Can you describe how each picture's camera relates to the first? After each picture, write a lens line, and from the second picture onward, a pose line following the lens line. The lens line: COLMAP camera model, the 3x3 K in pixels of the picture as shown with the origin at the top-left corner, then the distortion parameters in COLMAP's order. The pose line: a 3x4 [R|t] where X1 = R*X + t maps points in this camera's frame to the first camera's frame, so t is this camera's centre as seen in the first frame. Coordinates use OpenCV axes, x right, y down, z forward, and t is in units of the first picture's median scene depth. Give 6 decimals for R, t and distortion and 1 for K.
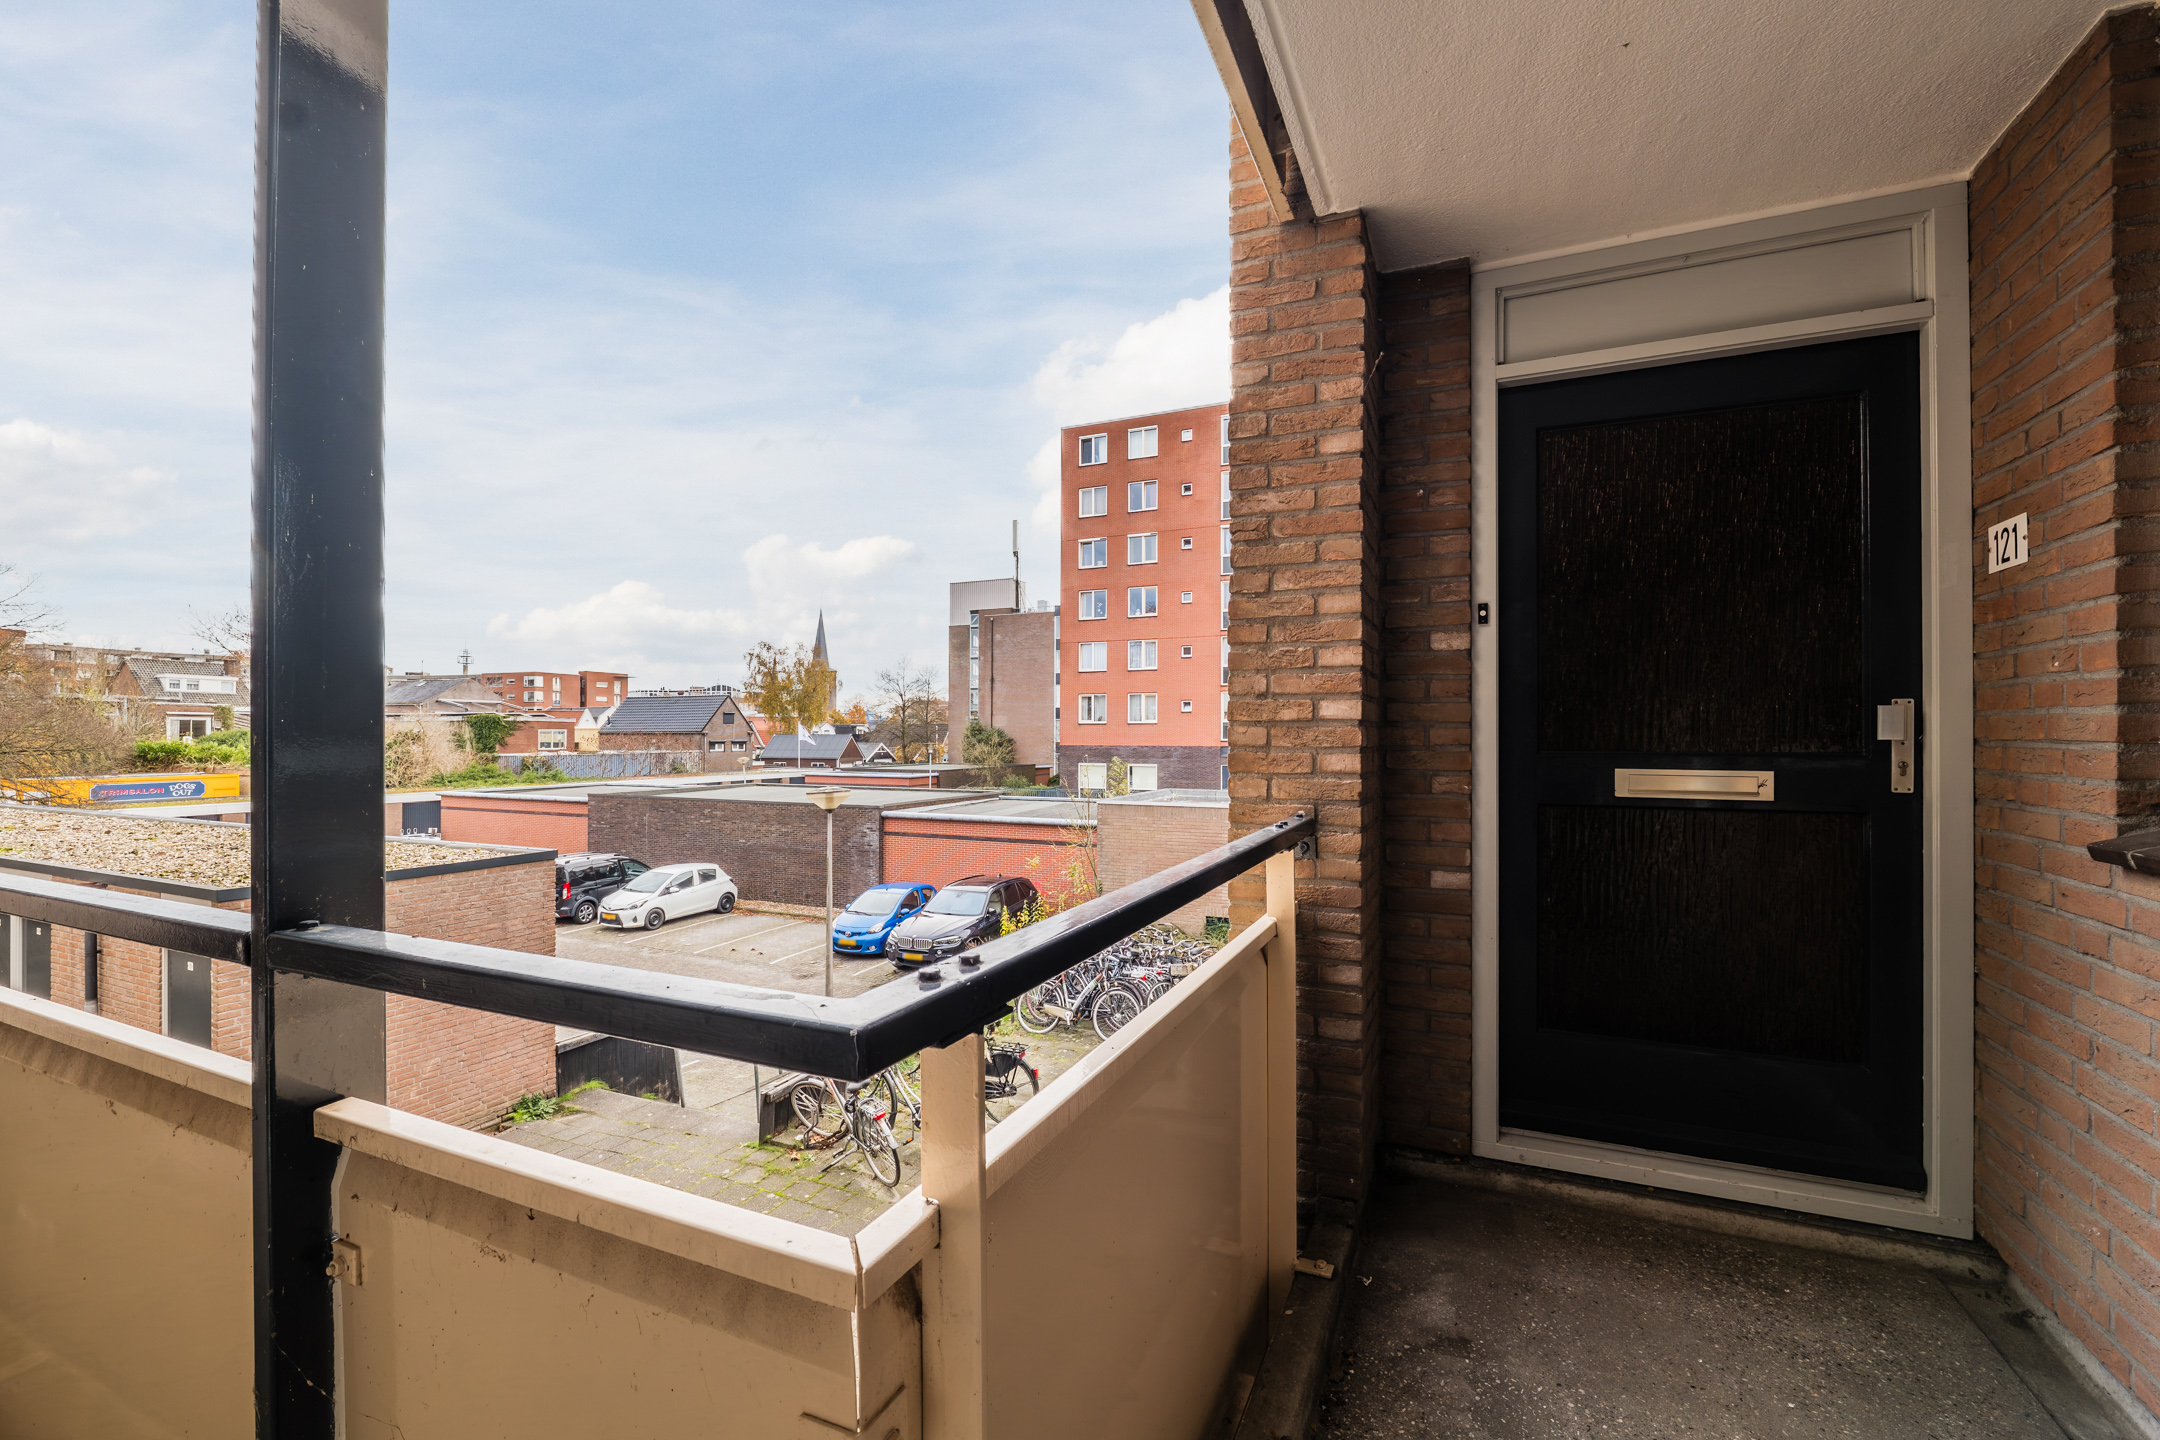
lens RADIAL K [[895.6, 0, 1078.0], [0, 895.6, 727.2], [0, 0, 1]] dist [-0.001557, -0.000176]
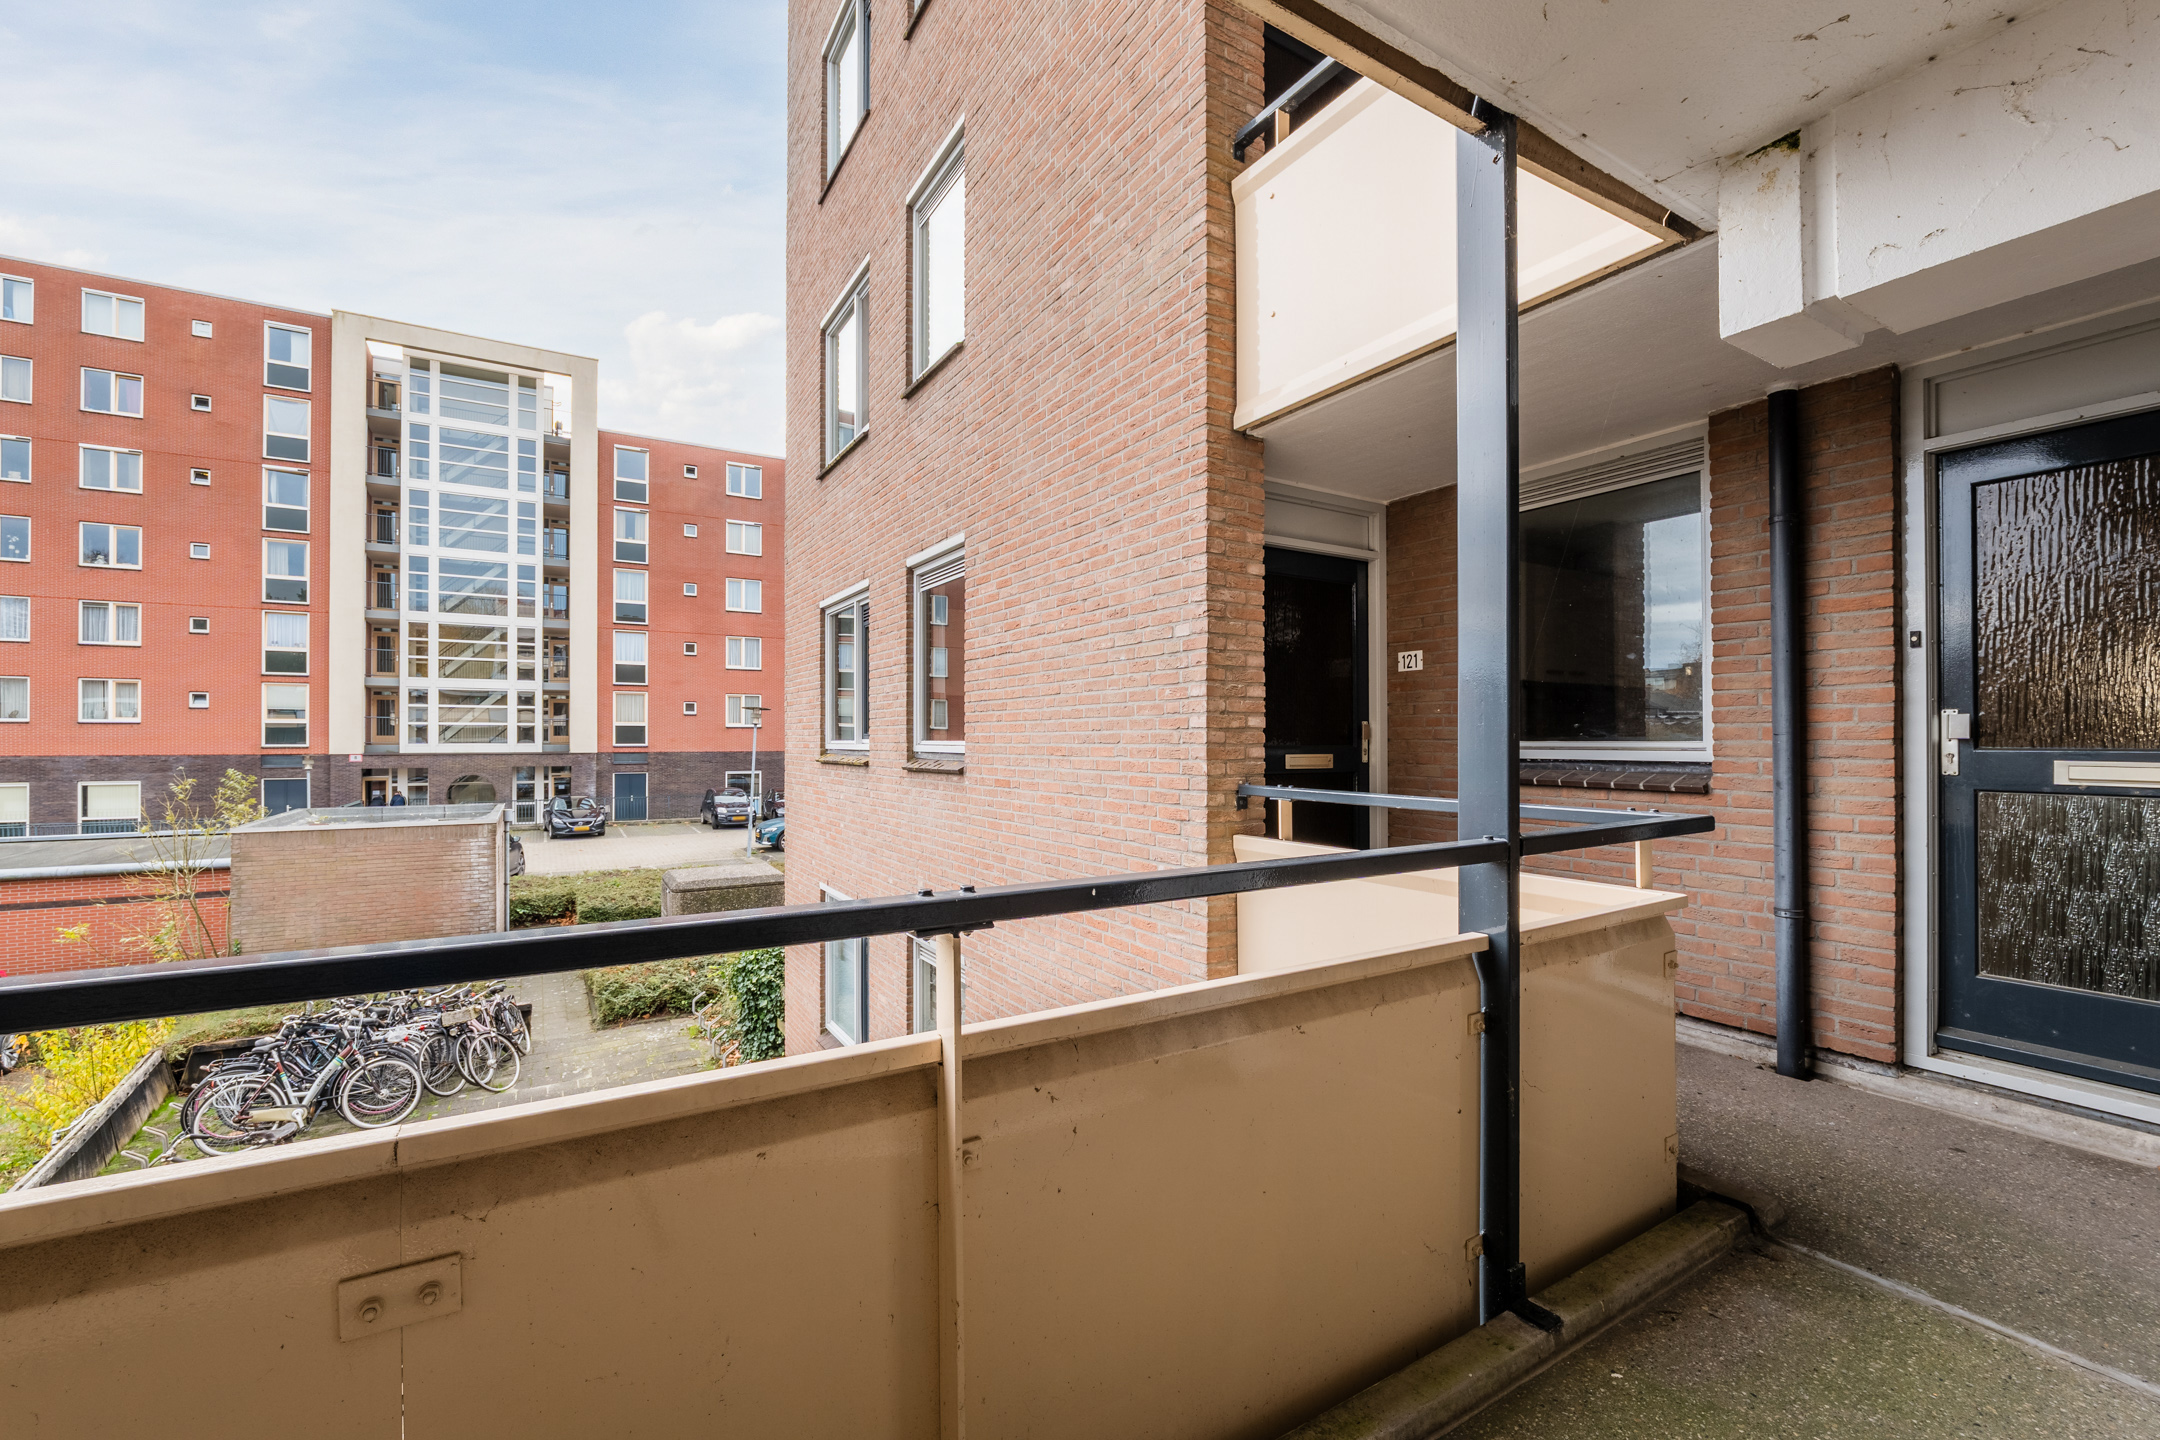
lens RADIAL K [[895.6, 0, 1042.4], [0, 895.6, 736.1], [0, 0, 1]] dist [-0.001557, -0.000176]
pose [[0.573322, 0.002300, 0.819327, -0.267948], [-0.005990, 0.999981, 0.001384, 0.001568], [-0.819308, -0.005701, 0.573325, 0.066107]]
